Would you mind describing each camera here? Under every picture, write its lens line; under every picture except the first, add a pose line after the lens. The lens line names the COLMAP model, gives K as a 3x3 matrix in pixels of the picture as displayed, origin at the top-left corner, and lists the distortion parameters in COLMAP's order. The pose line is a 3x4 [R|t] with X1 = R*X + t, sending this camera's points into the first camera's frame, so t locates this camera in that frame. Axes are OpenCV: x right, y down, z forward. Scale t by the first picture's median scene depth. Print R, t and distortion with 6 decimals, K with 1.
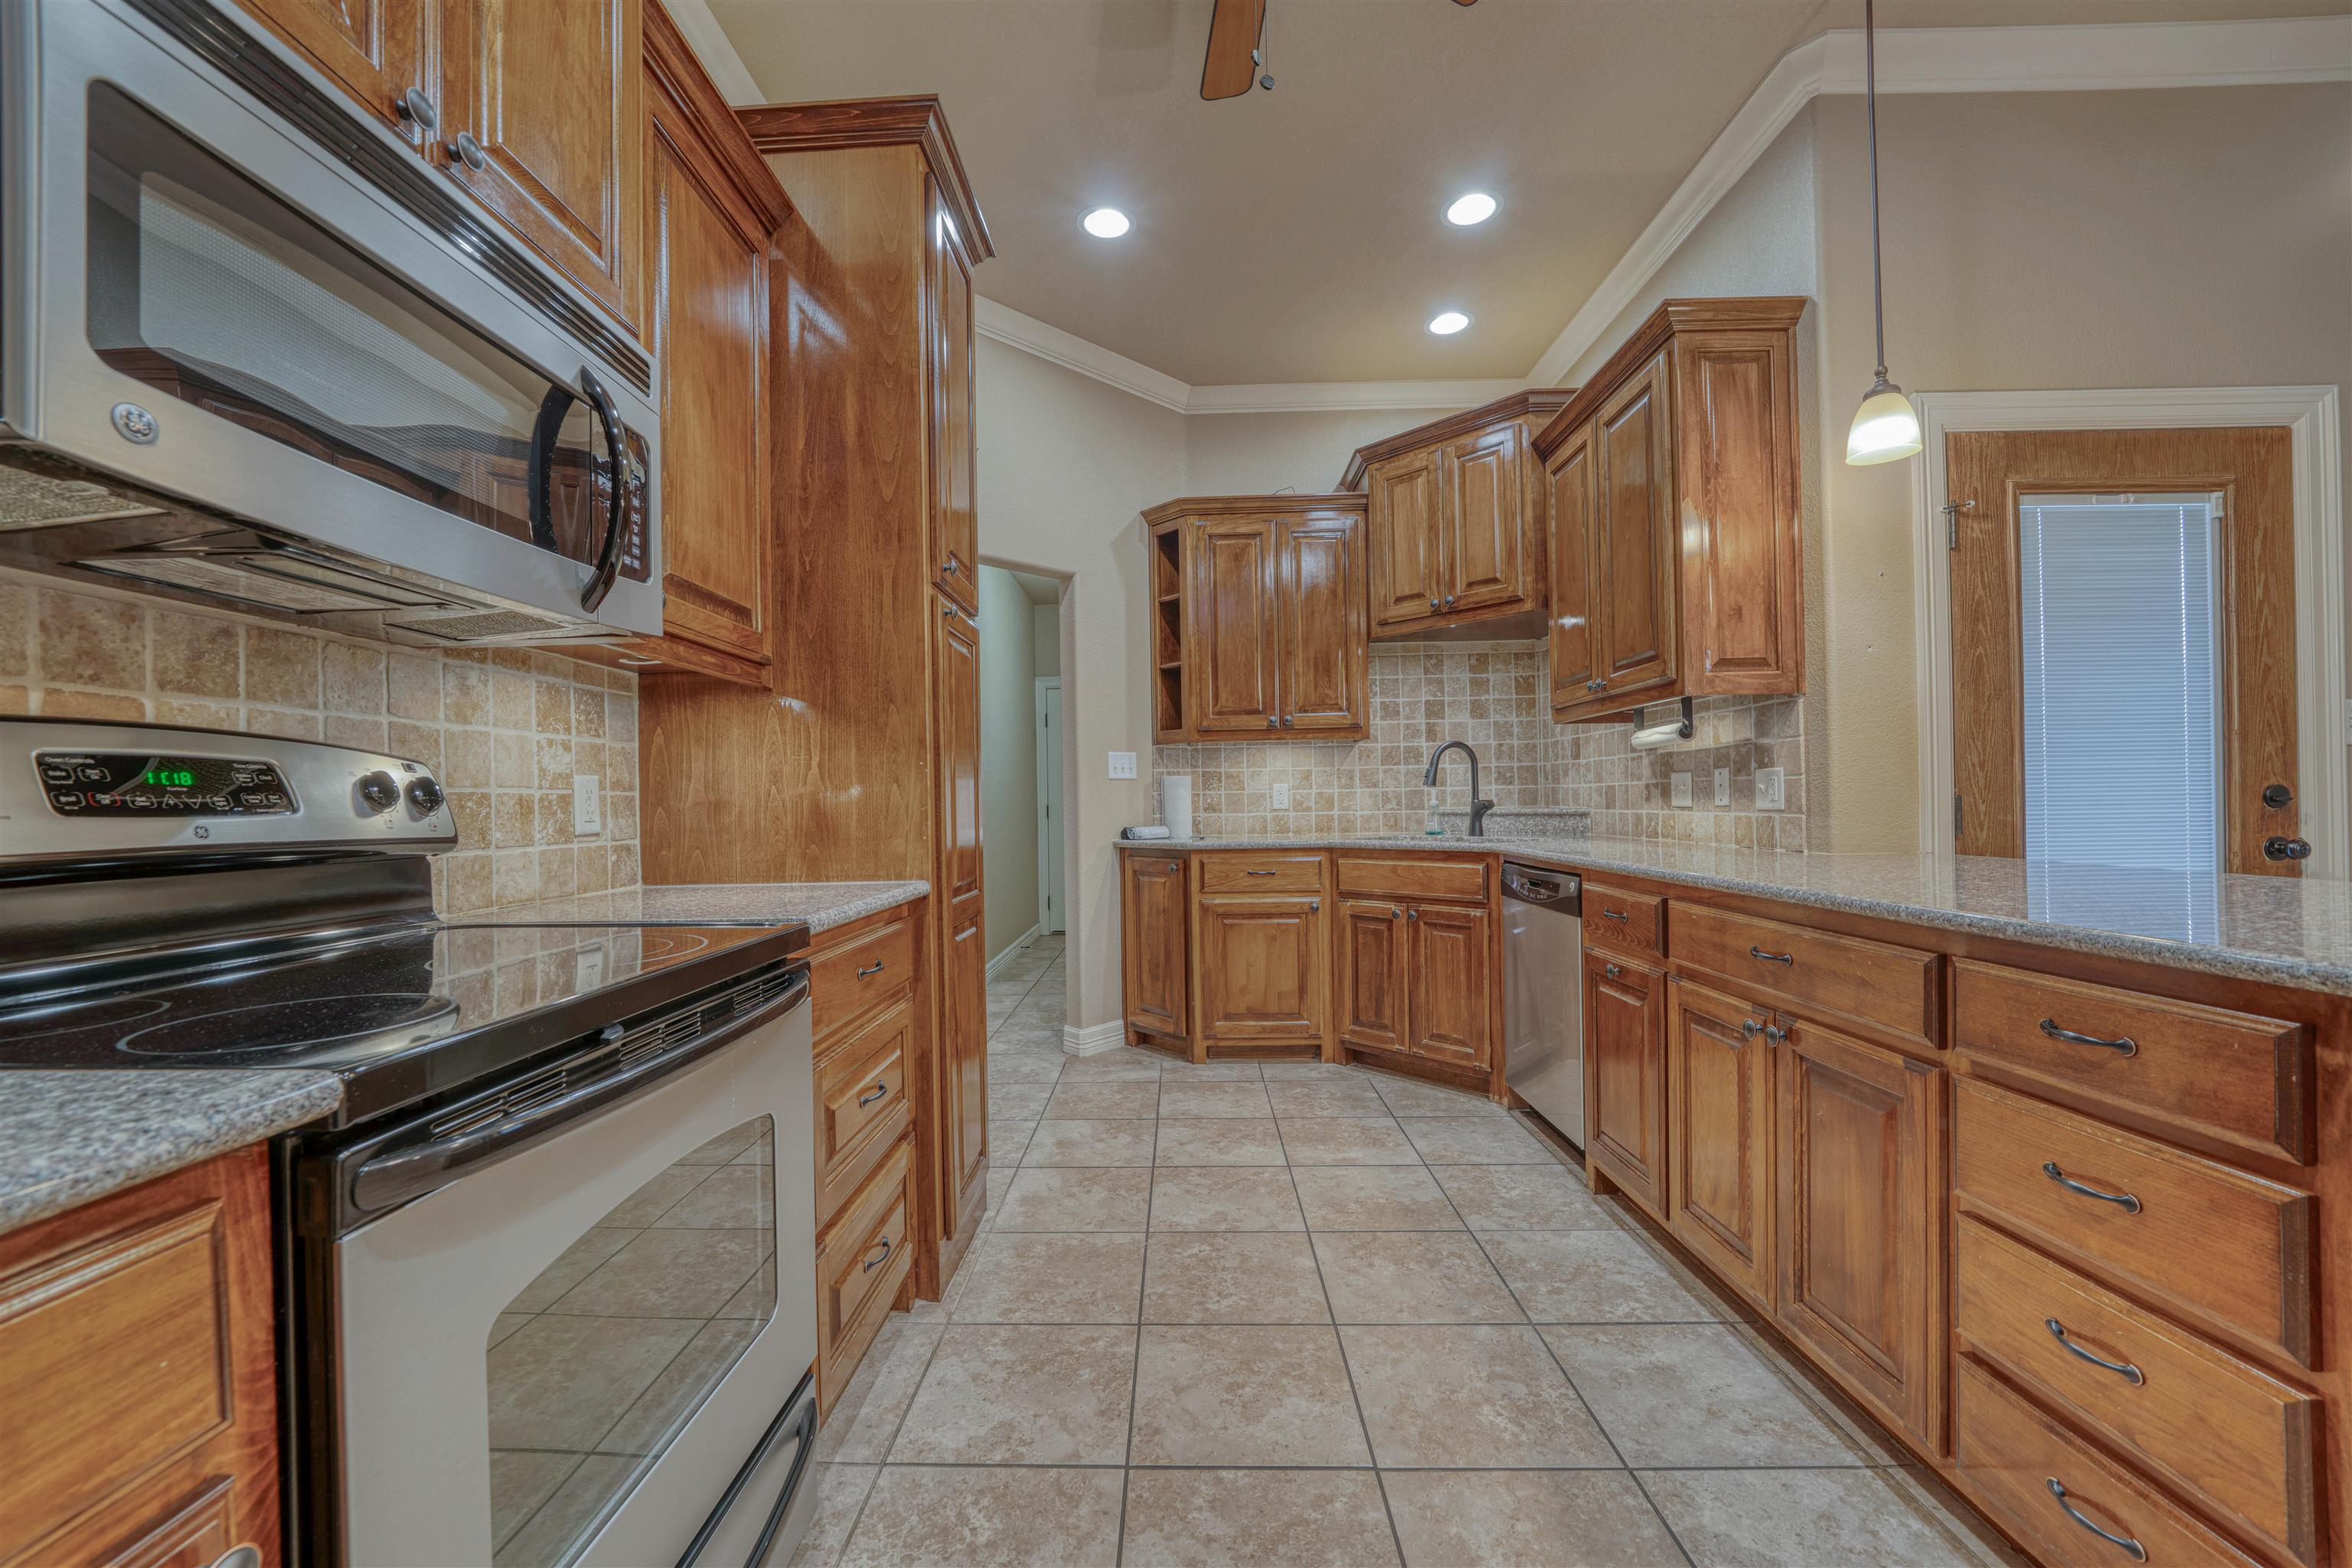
lens RADIAL K [[889.9, 0, 1157.2], [0, 889.9, 801.8], [0, 0, 1]] dist [-0.019122, -0.000090]
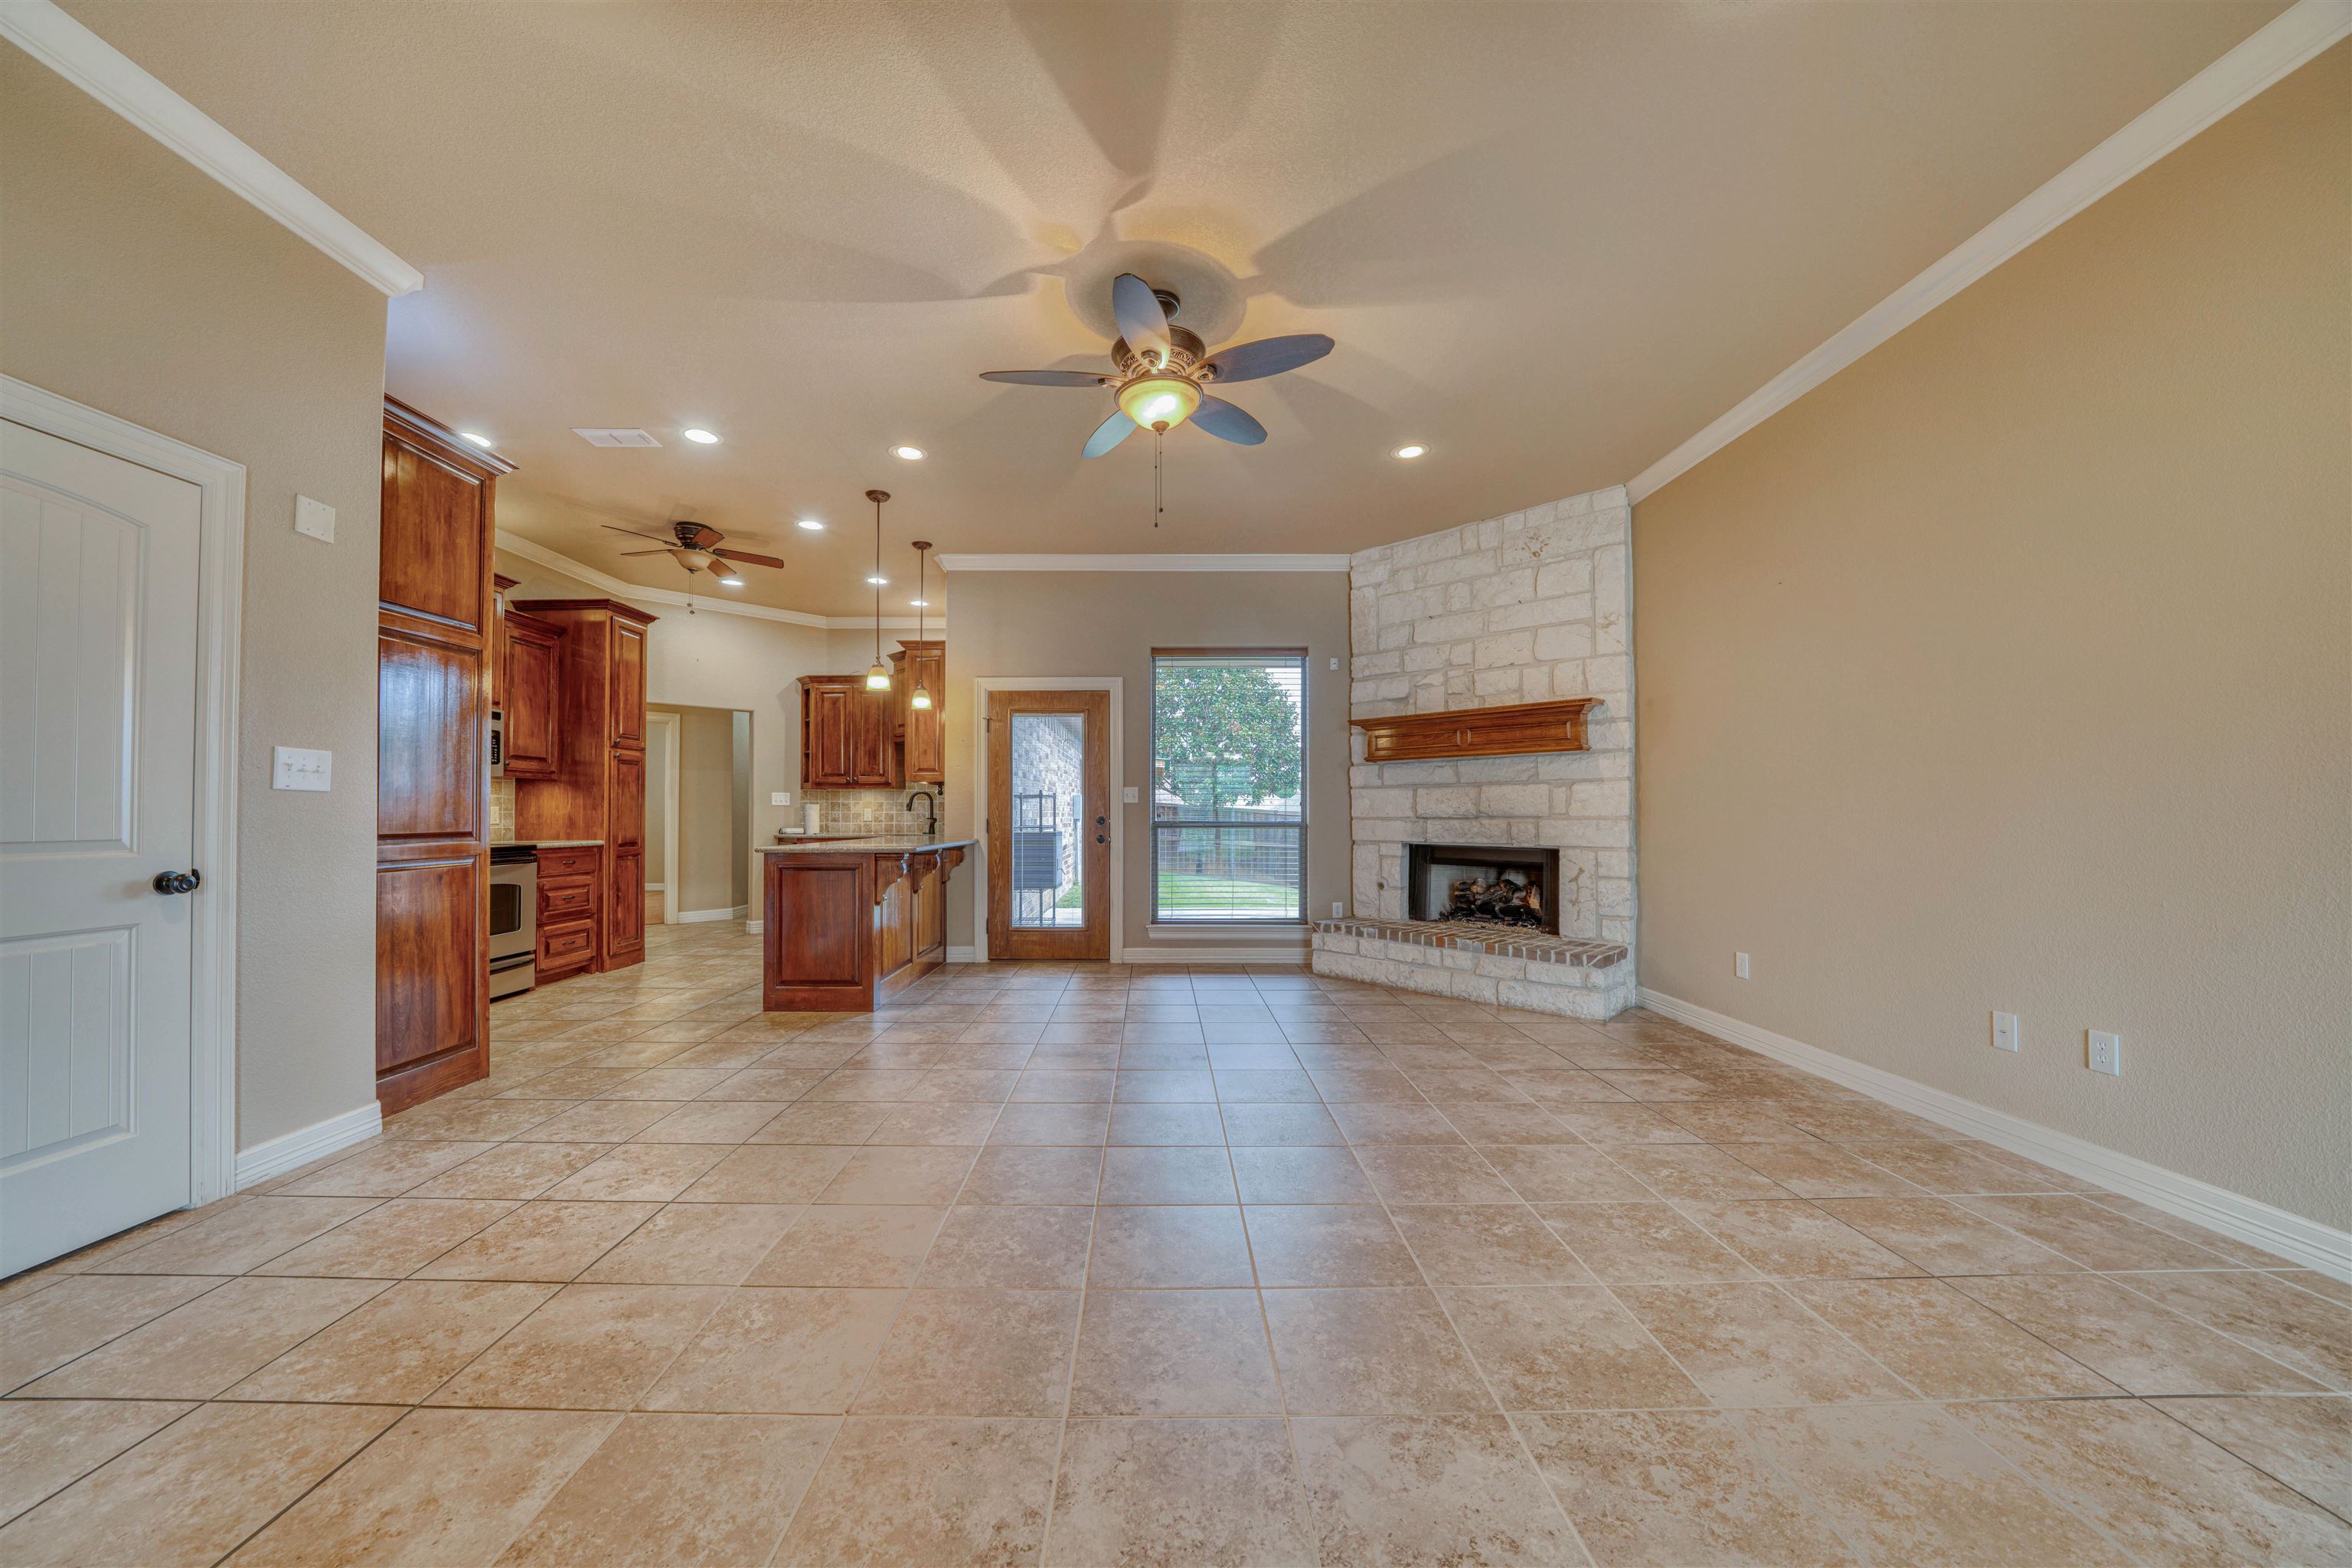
lens RADIAL K [[796.4, 0, 1145.4], [0, 796.4, 798.8], [0, 0, 1]] dist [-0.020690, -0.000075]
pose [[0.999373, 0.015423, 0.031858, 1.364478], [-0.014774, 0.999681, -0.020507, -0.027704], [-0.032164, 0.020024, 0.999282, -1.627179]]
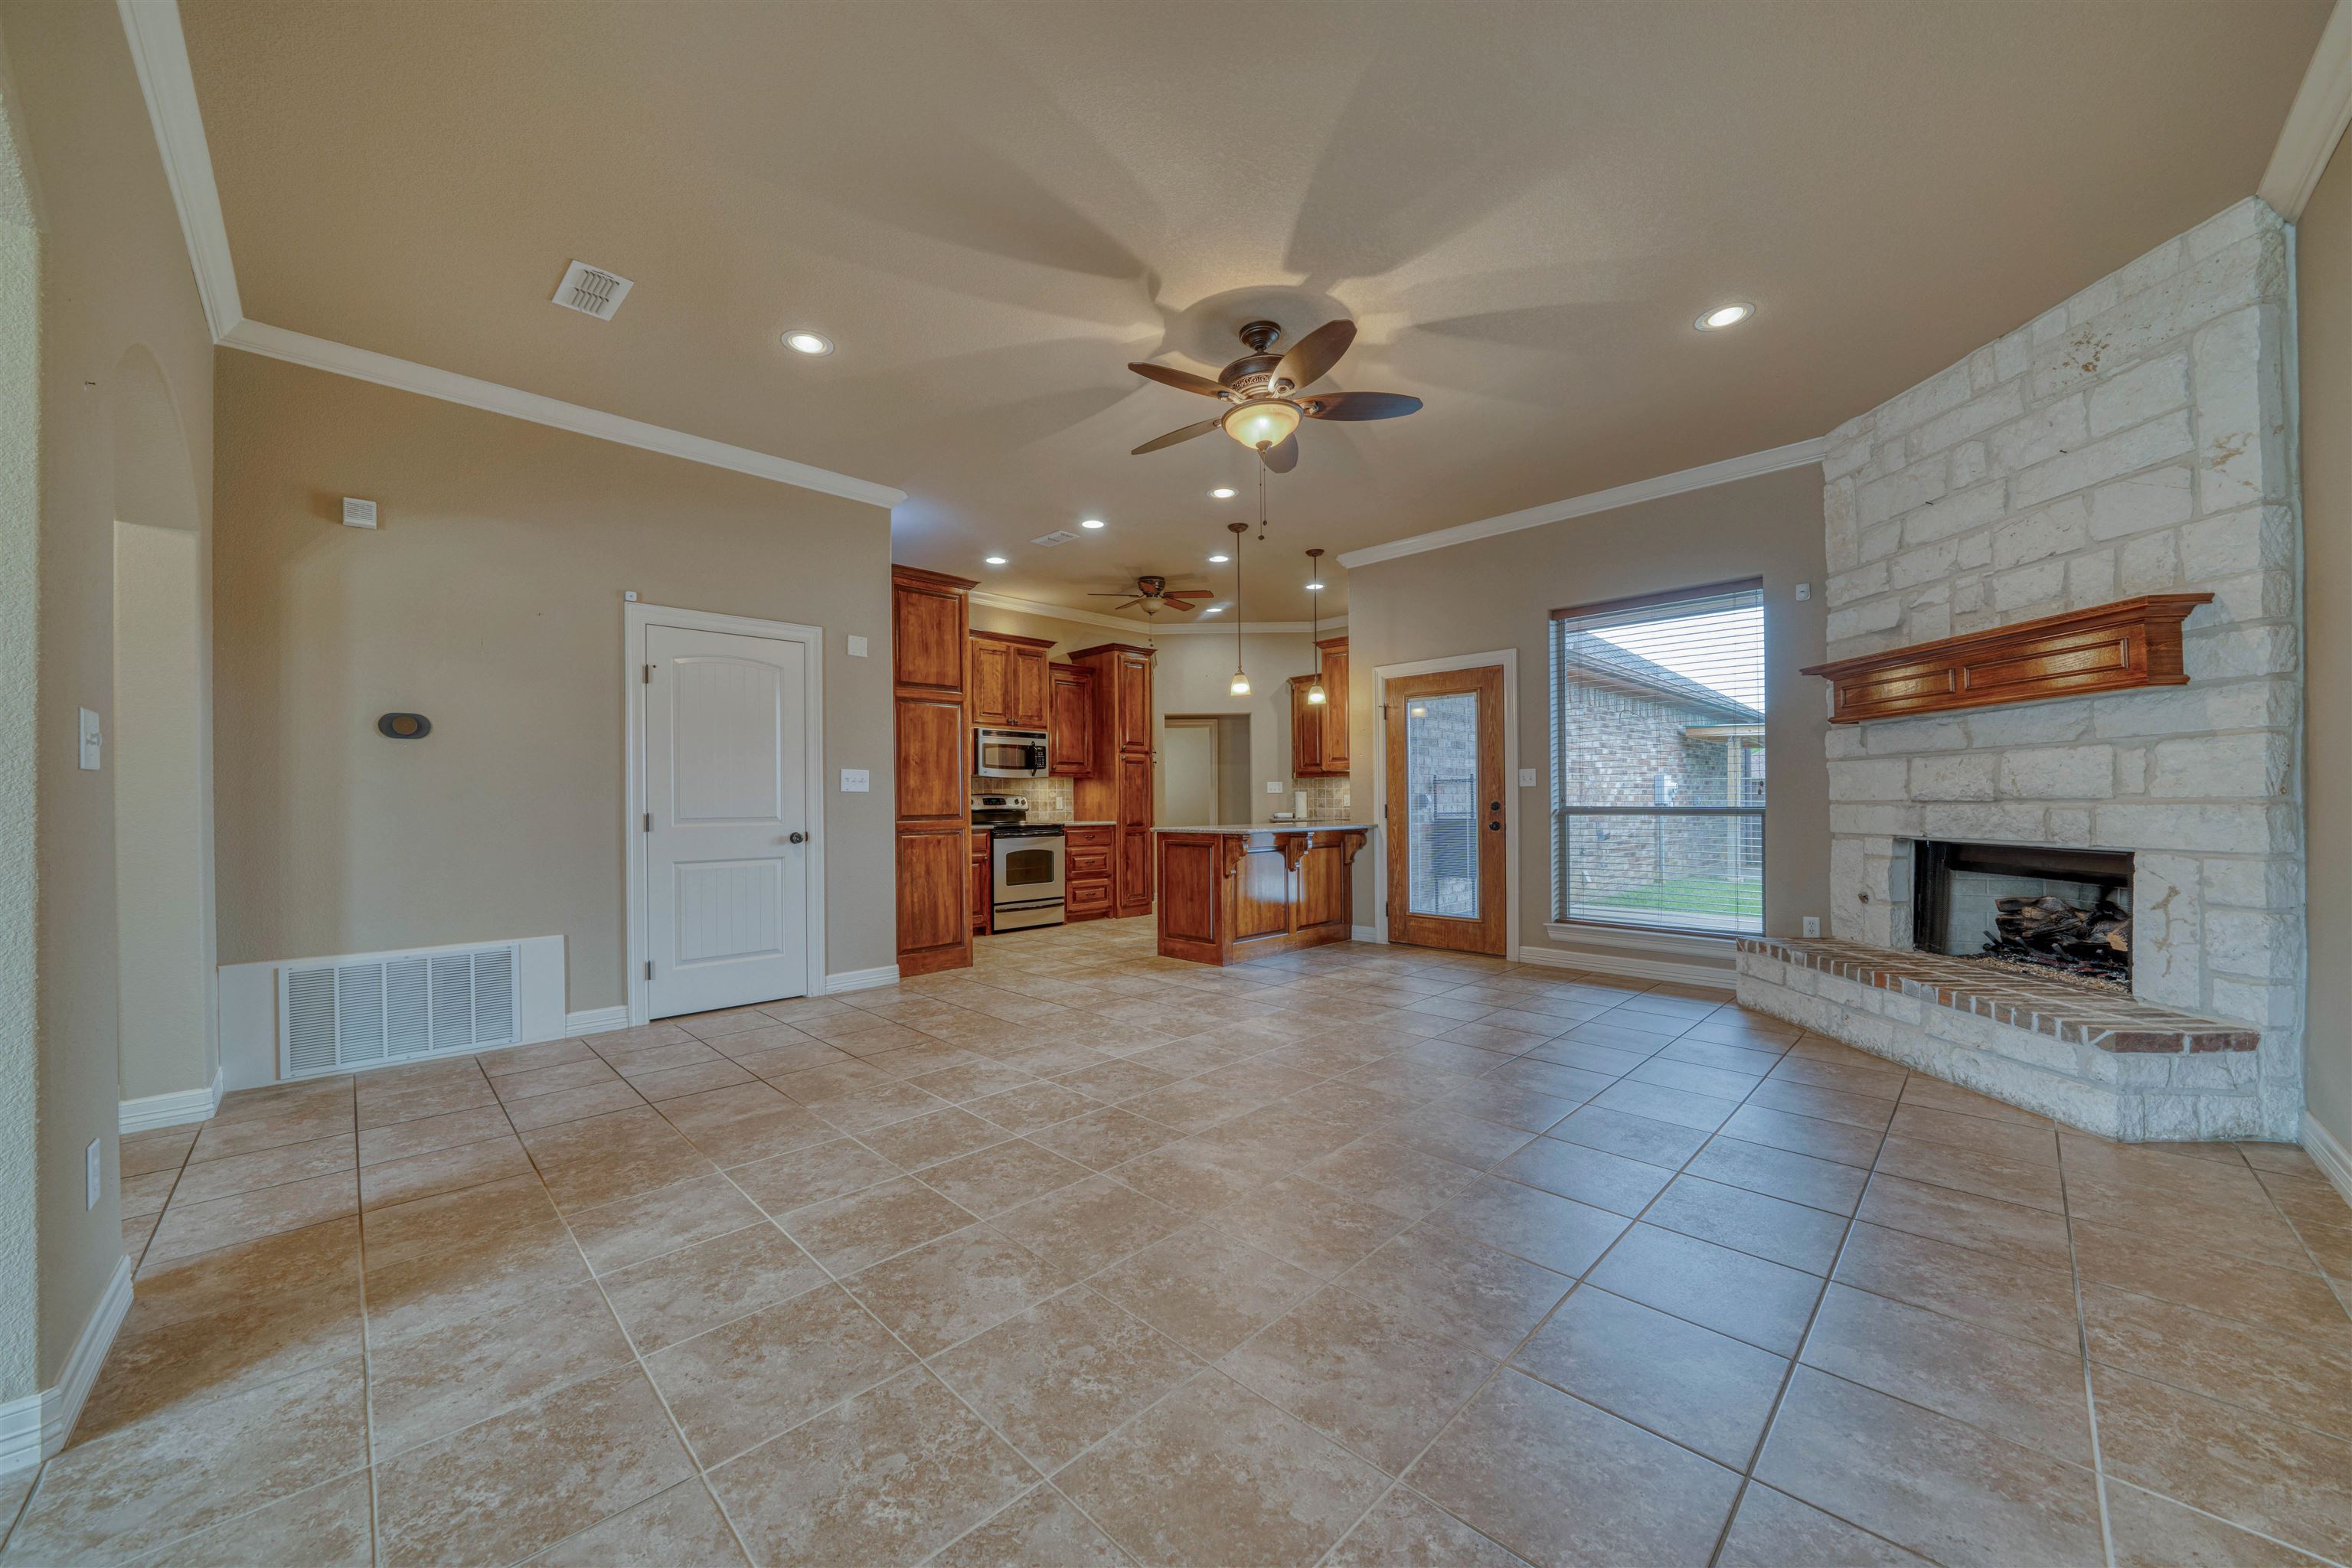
lens RADIAL K [[829.4, 0, 1159.2], [0, 829.4, 797.5], [0, 0, 1]] dist [-0.030745, 0.004645]
pose [[0.726901, 0.005992, -0.686716, 2.288330], [-0.003595, 0.999981, 0.004920, -0.042042], [0.686733, -0.001108, 0.726909, -1.539800]]
